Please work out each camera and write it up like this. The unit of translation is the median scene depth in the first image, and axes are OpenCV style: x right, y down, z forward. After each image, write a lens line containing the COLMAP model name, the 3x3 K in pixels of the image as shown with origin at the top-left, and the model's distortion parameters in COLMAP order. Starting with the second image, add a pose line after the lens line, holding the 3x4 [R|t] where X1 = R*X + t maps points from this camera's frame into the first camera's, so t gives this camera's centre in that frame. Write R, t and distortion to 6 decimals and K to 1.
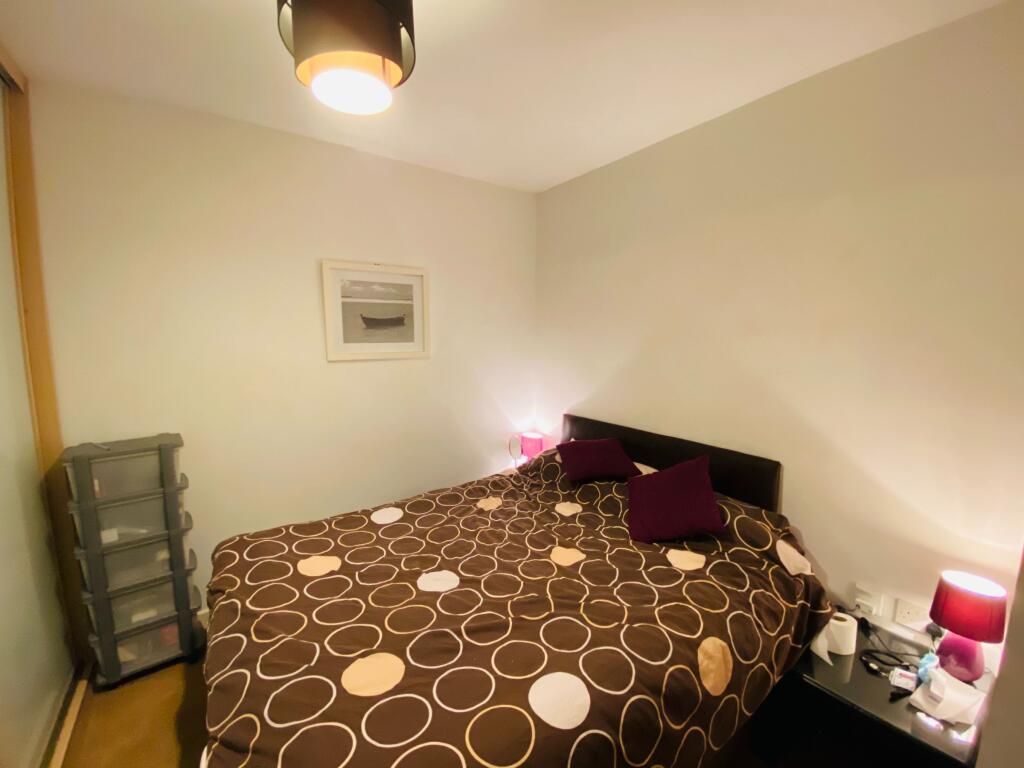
lens RADIAL K [[415.5, 0, 511.8], [0, 415.5, 380.2], [0, 0, 1]] dist [0.001560, -0.001697]
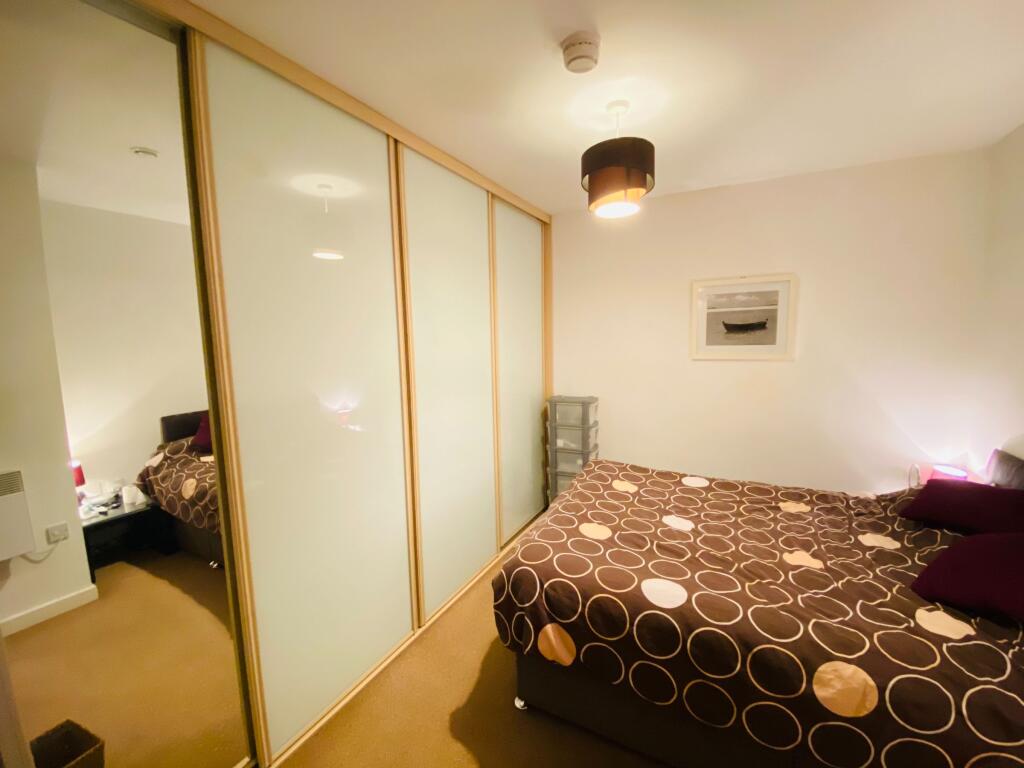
lens RADIAL K [[415.5, 0, 510.0], [0, 415.5, 384.2], [0, 0, 1]] dist [0.001560, -0.001697]
pose [[0.441074, 0.095164, -0.892411, 0.607729], [-0.093558, 0.993820, 0.059737, 0.008684], [0.892581, 0.057143, 0.447251, -0.089833]]
